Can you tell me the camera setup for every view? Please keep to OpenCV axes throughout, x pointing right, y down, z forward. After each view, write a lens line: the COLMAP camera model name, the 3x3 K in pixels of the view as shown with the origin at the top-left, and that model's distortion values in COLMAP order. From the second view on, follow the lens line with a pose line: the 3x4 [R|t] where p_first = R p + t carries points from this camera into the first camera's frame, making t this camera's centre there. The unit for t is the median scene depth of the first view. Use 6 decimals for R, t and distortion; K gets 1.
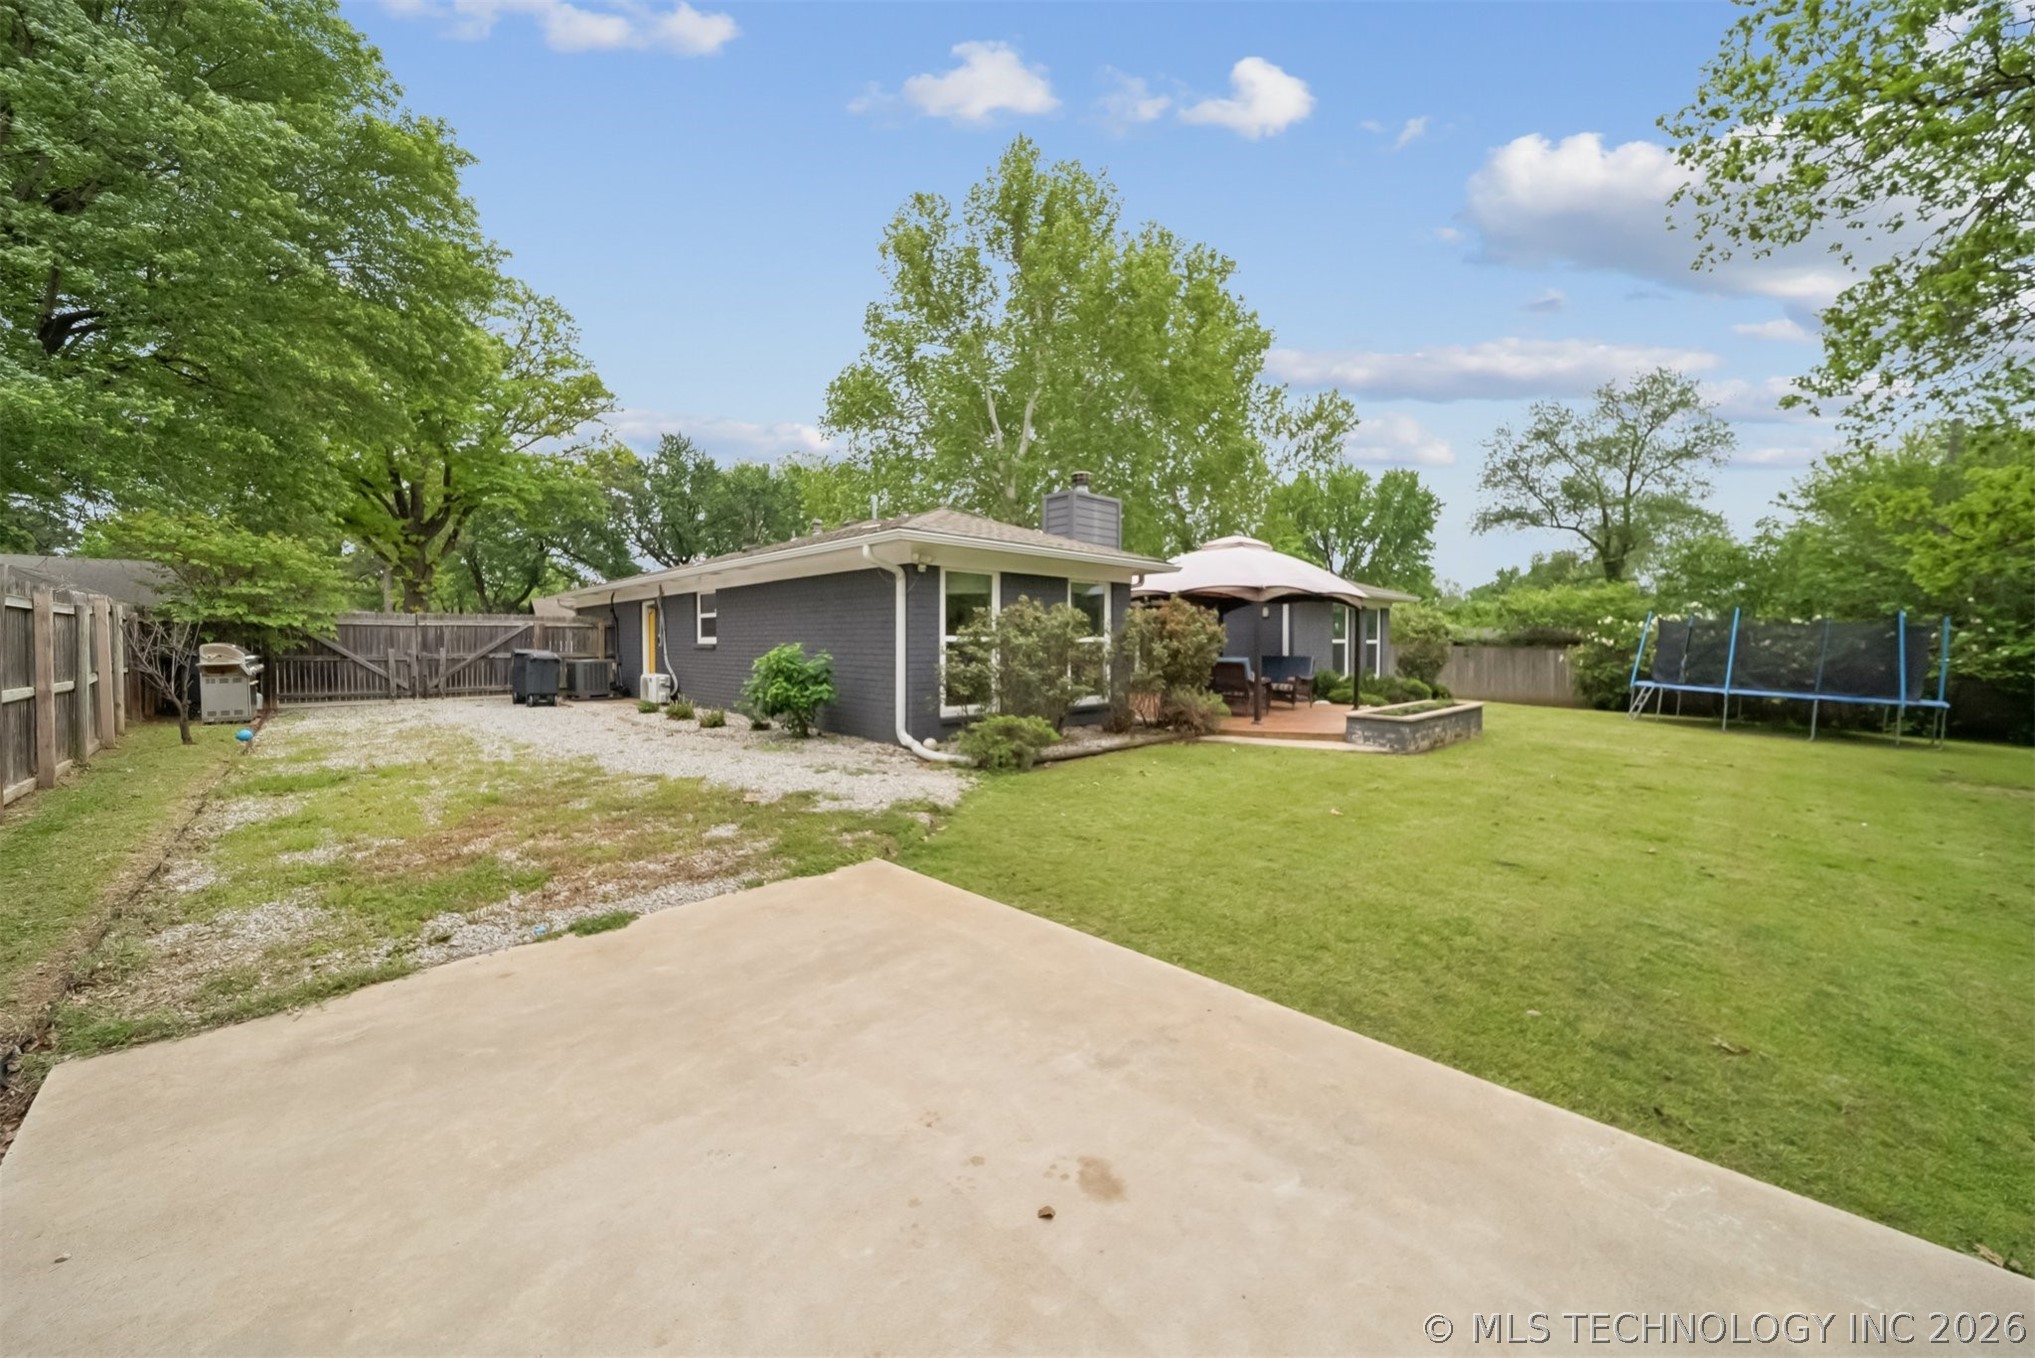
lens RADIAL K [[727.0, 0, 1015.9], [0, 727.0, 666.7], [0, 0, 1]] dist [-0.007093, -0.000073]
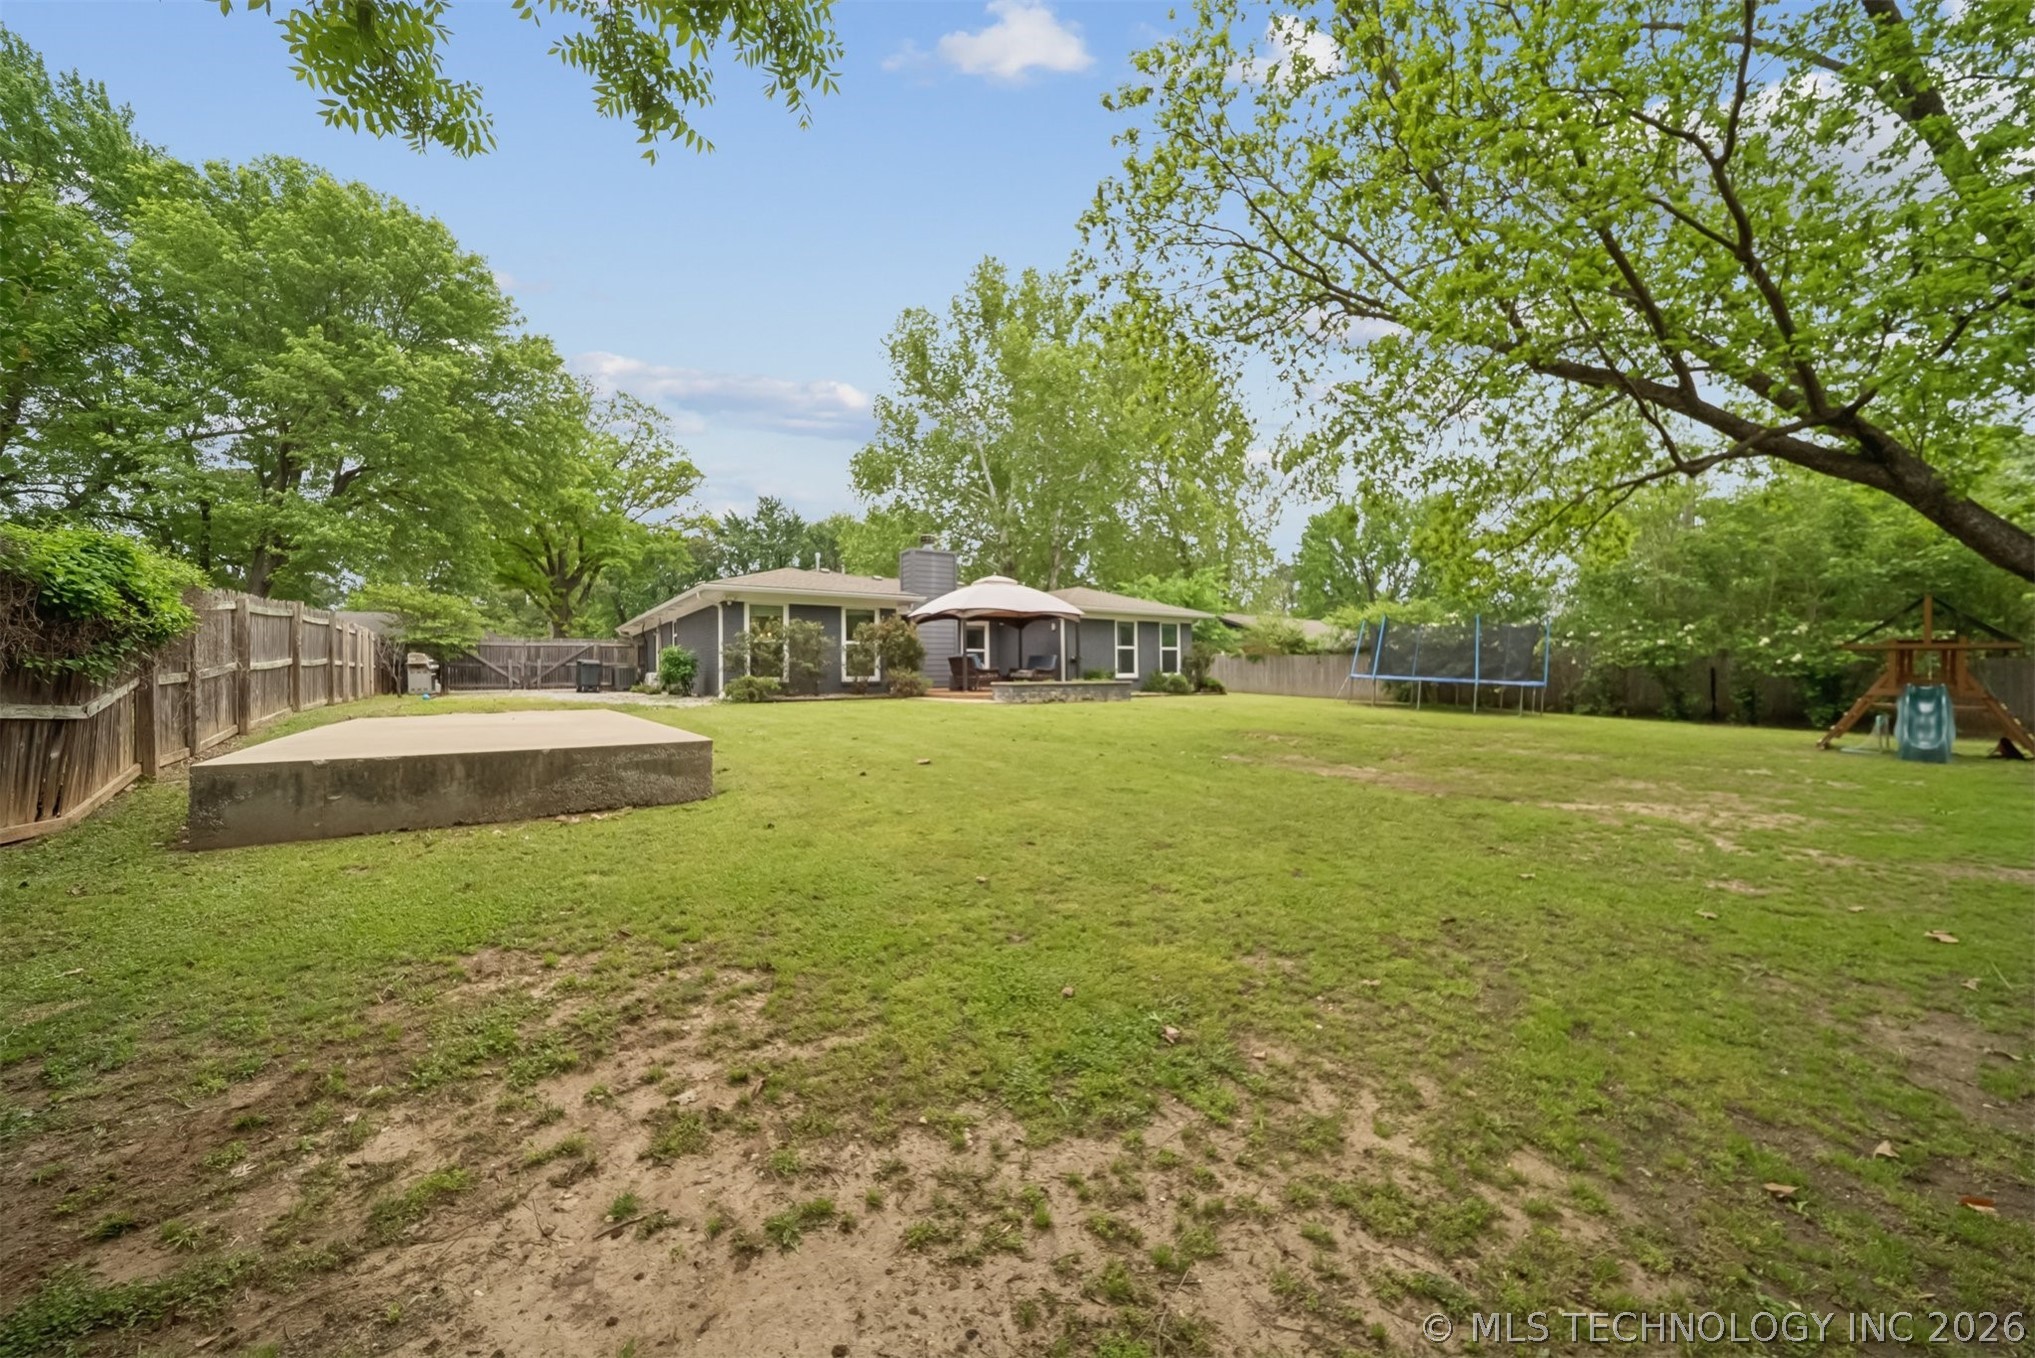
lens RADIAL K [[726.2, 0, 1021.7], [0, 726.2, 678.9], [0, 0, 1]] dist [-0.001166, -0.000555]
pose [[0.986746, -0.011095, -0.161893, 0.258175], [0.006632, 0.999584, -0.028082, 0.033595], [0.162137, 0.026637, 0.986409, -0.208358]]
